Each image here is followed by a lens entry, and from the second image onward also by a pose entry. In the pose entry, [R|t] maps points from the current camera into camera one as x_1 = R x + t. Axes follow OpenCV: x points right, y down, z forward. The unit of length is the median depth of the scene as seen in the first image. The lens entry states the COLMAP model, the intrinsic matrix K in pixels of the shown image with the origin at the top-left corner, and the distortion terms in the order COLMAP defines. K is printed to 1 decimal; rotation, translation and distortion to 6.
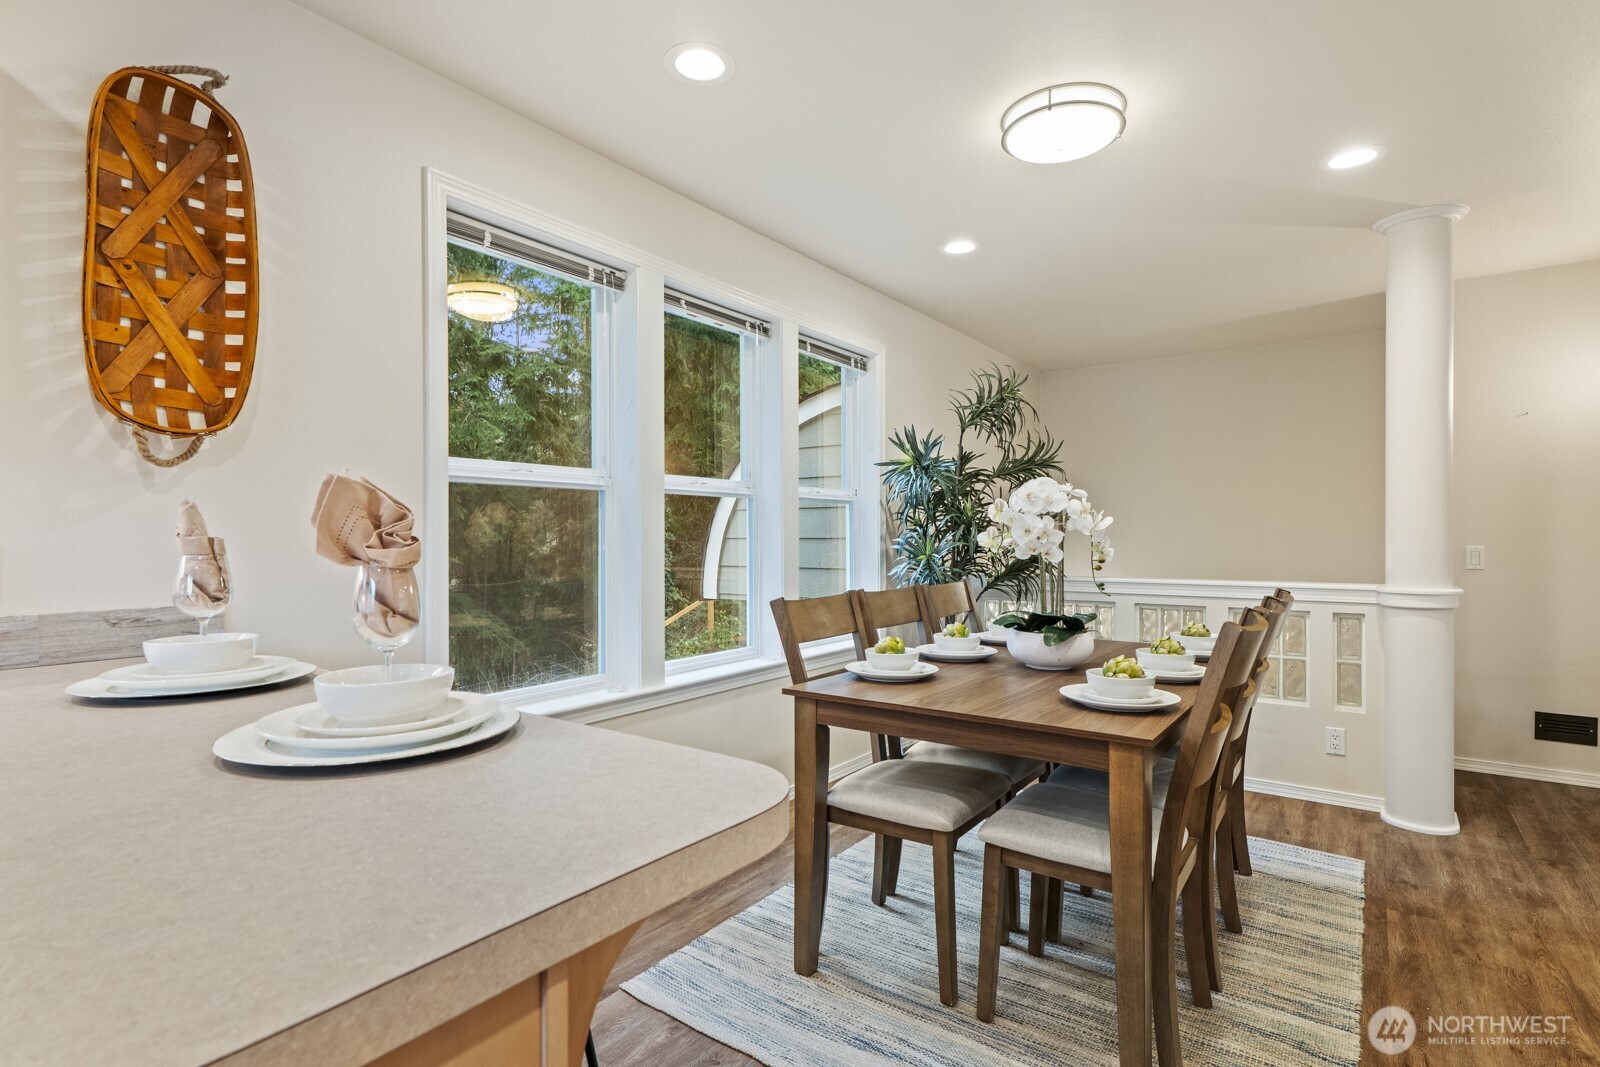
lens RADIAL K [[810.5, 0, 800.0], [0, 810.5, 533.5], [0, 0, 1]] dist [0.000751, 0.000829]
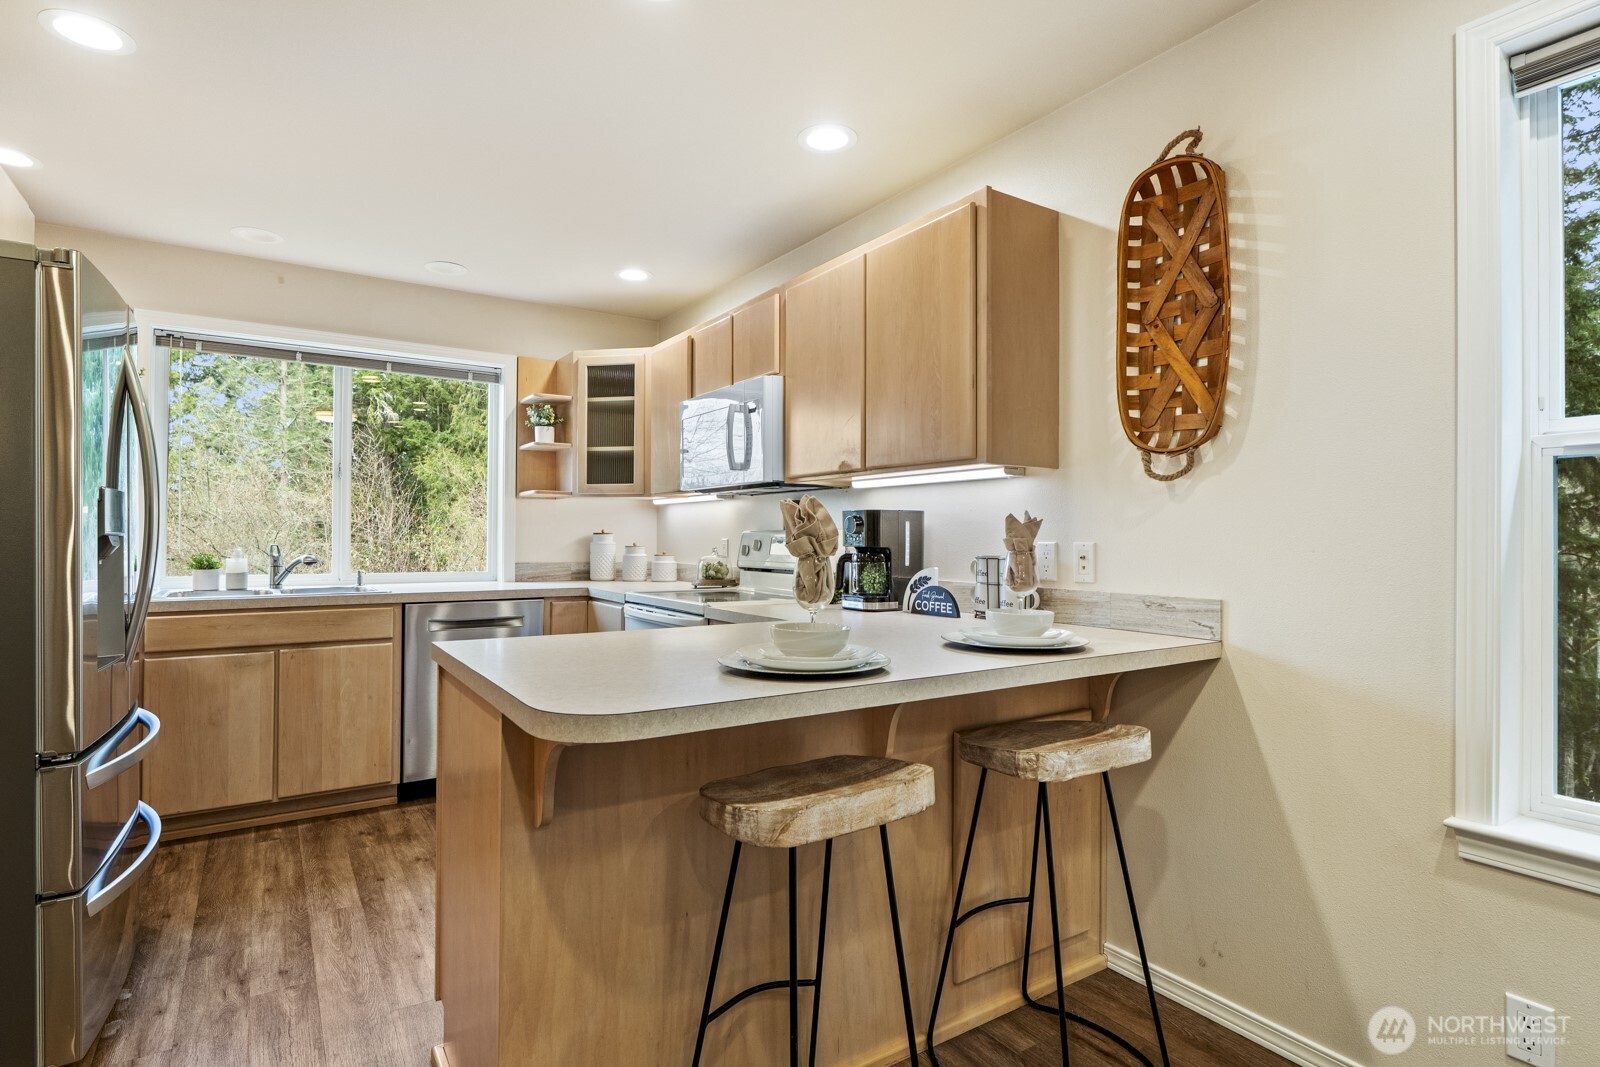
lens RADIAL K [[810.5, 0, 800.0], [0, 810.5, 533.5], [0, 0, 1]] dist [0.000751, 0.000829]
pose [[-0.370069, -0.006385, -0.928982, 0.541388], [-0.009819, 0.999947, -0.002961, 0.005392], [0.928953, 0.008025, -0.370112, 0.923396]]
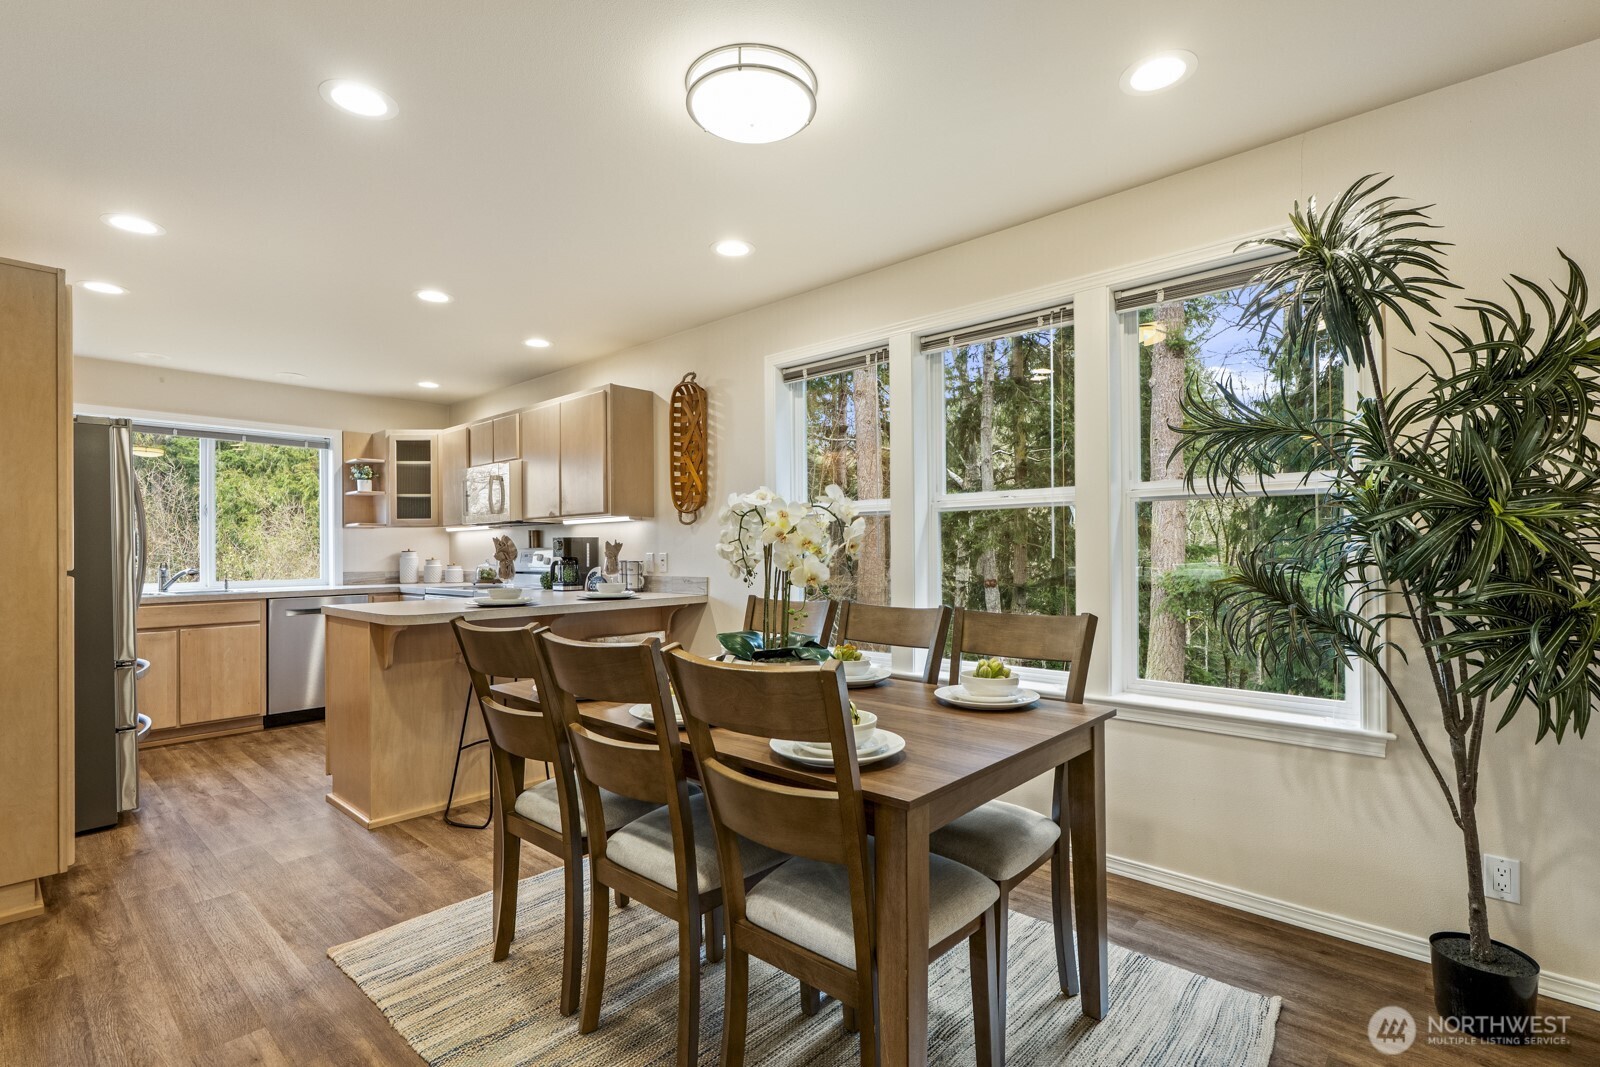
lens RADIAL K [[750.1, 0, 793.9], [0, 750.1, 549.6], [0, 0, 1]] dist [0.017537, 0.000351]
pose [[-0.140409, -0.000031, -0.990094, 1.632806], [0.003448, 0.999994, -0.000521, 0.003121], [0.990088, -0.003487, -0.140408, 1.676823]]
